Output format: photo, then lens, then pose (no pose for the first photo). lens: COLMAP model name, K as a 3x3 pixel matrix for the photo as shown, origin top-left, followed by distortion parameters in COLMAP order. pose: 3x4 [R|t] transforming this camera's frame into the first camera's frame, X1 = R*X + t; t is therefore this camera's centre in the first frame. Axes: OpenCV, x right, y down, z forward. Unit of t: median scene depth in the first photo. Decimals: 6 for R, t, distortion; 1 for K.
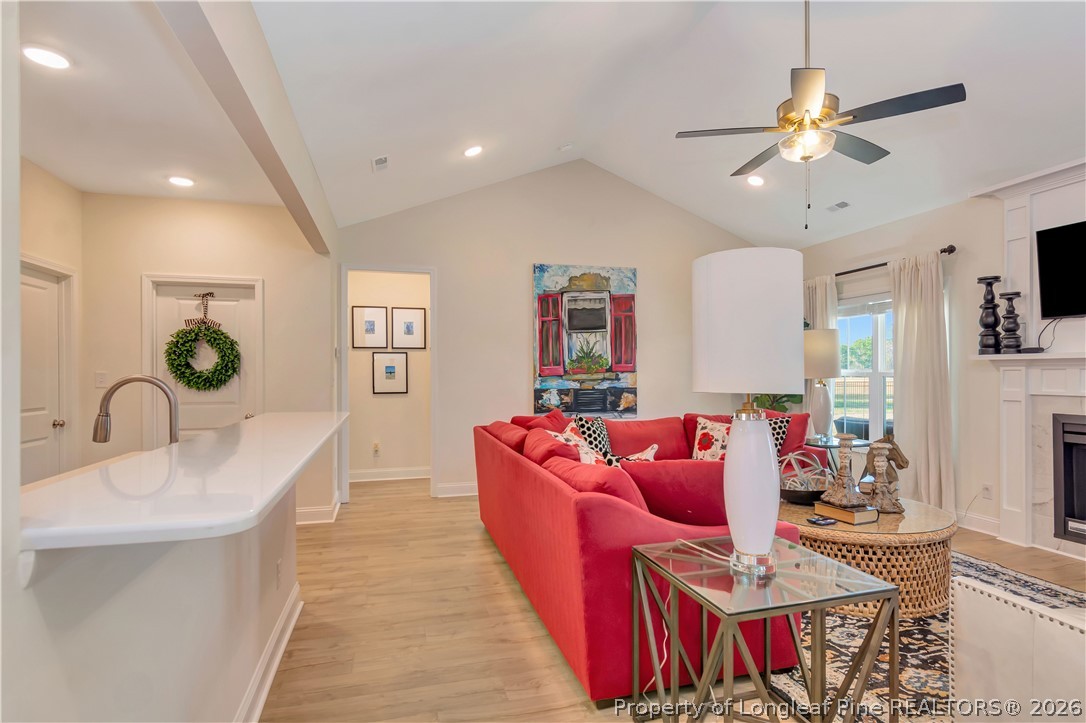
lens RADIAL K [[554.0, 0, 571.8], [0, 554.0, 378.8], [0, 0, 1]] dist [0.000990, -0.001130]
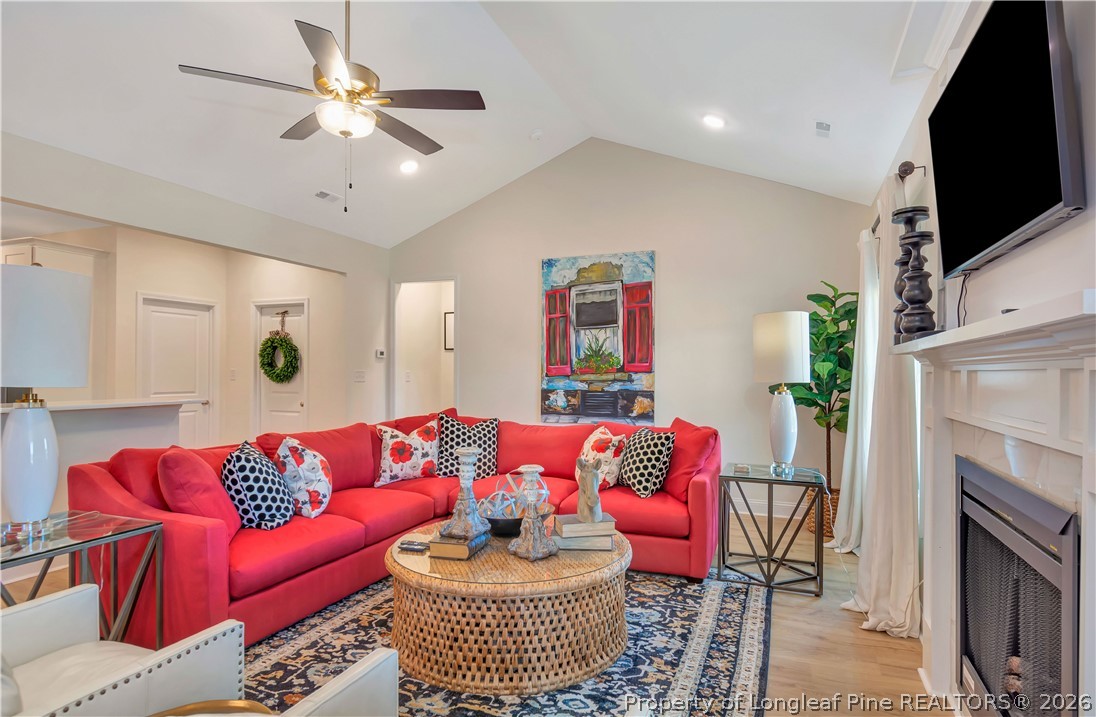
lens RADIAL K [[595.8, 0, 587.9], [0, 595.8, 380.1], [0, 0, 1]] dist [-0.004874, -0.000768]
pose [[0.790267, 0.015985, -0.612555, 0.623844], [-0.015571, 0.999861, 0.006003, -0.004708], [0.612565, 0.004794, 0.790405, 0.224278]]
